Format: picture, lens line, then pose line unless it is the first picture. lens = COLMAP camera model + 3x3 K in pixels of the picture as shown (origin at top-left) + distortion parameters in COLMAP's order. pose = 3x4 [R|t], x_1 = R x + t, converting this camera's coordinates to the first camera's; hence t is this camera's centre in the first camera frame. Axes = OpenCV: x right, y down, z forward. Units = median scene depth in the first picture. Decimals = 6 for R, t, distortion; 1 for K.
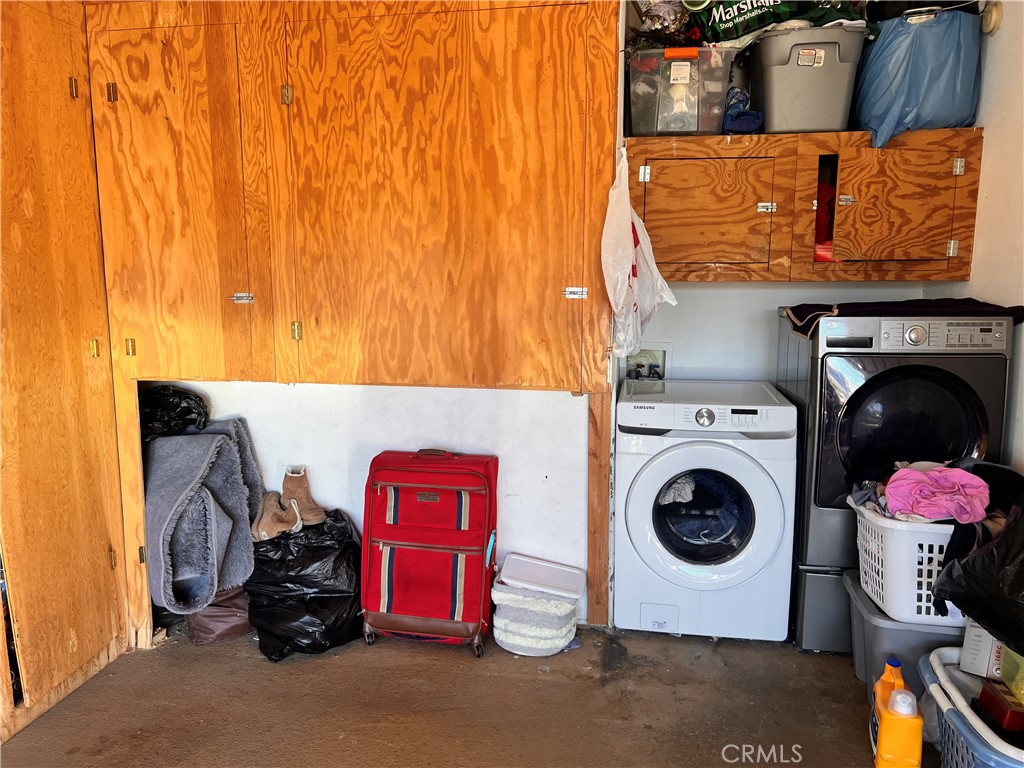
lens RADIAL K [[765.0, 0, 503.6], [0, 765.0, 383.8], [0, 0, 1]] dist [0.003345, -0.010401]
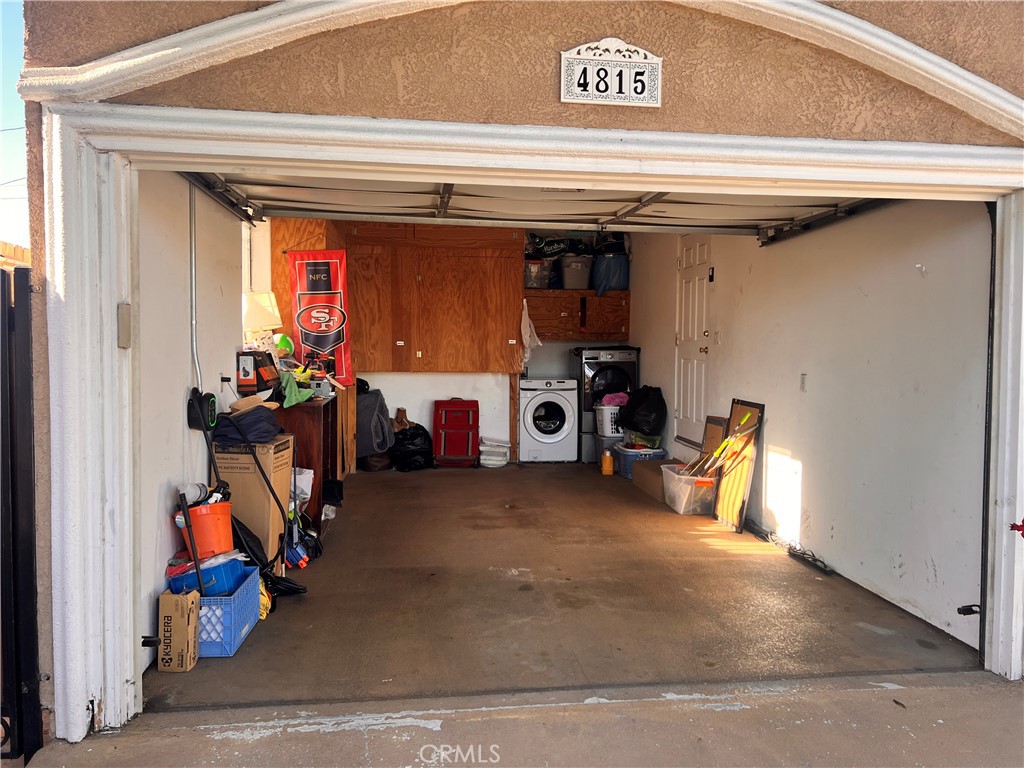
lens RADIAL K [[765.0, 0, 515.3], [0, 765.0, 383.4], [0, 0, 1]] dist [0.003345, -0.010401]
pose [[0.958655, -0.008396, 0.284447, -0.718951], [0.035073, 0.995429, -0.088826, 0.304709], [-0.282401, 0.095130, 0.954568, -1.838190]]
